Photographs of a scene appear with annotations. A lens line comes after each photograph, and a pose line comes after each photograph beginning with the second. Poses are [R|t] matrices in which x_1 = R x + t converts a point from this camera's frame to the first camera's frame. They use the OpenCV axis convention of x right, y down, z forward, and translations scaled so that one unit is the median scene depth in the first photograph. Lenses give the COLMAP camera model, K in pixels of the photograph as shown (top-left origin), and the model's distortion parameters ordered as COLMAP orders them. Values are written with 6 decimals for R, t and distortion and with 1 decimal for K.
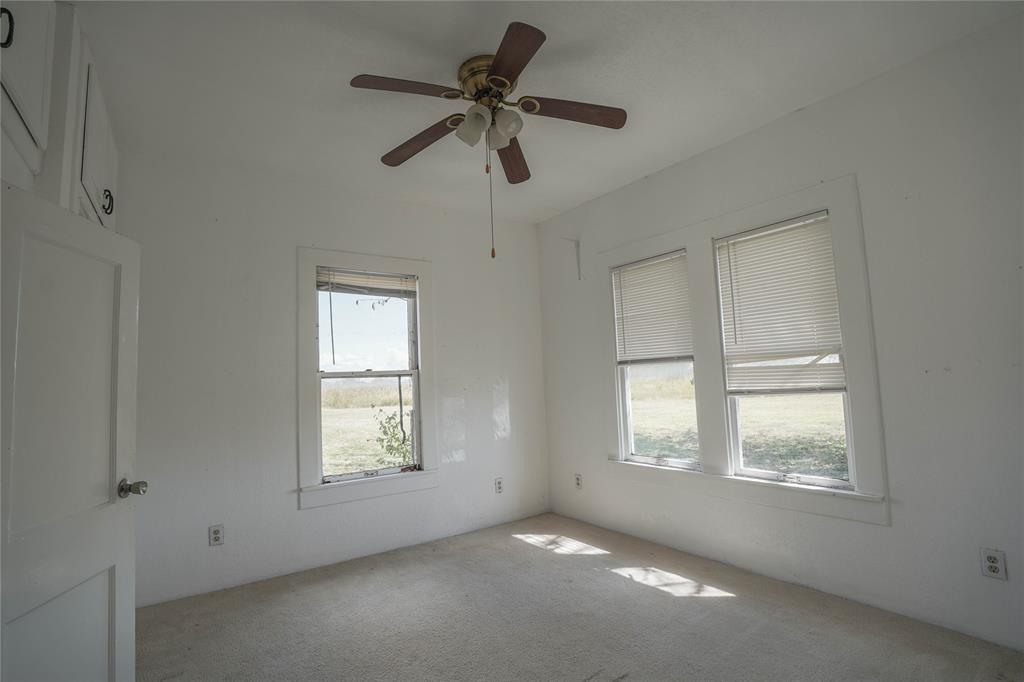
lens RADIAL K [[468.1, 0, 515.9], [0, 468.1, 339.6], [0, 0, 1]] dist [-0.022280, 0.000135]
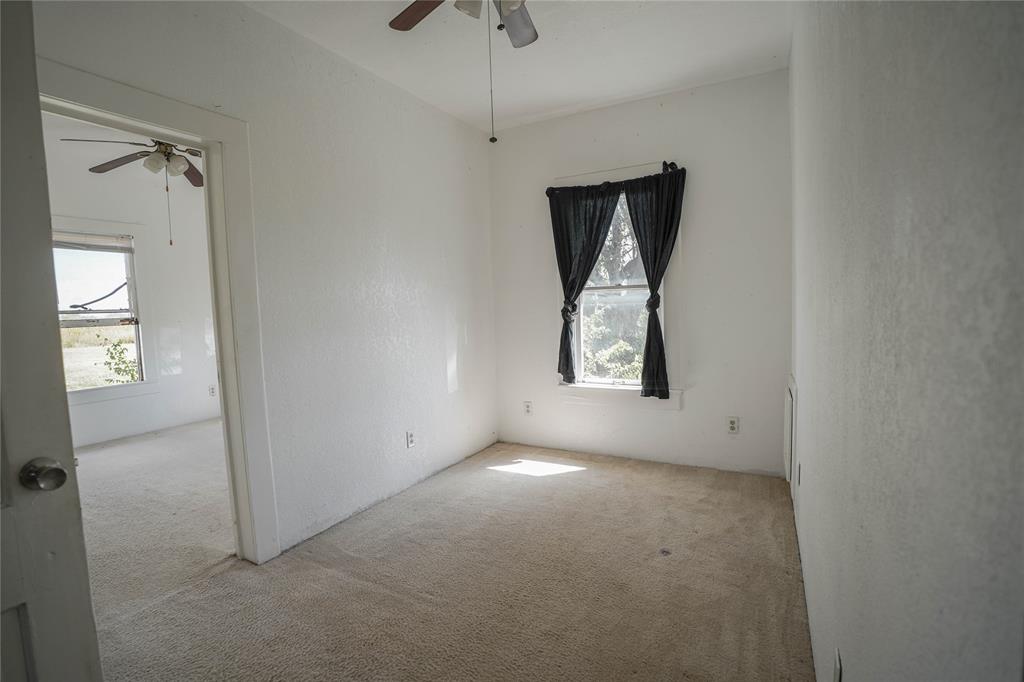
lens RADIAL K [[468.1, 0, 505.0], [0, 468.1, 343.6], [0, 0, 1]] dist [-0.022280, 0.000135]
pose [[0.915684, -0.017886, 0.401502, 0.216380], [-0.038216, 0.990608, 0.131286, -0.045846], [-0.400079, -0.135561, 0.906400, -0.612676]]
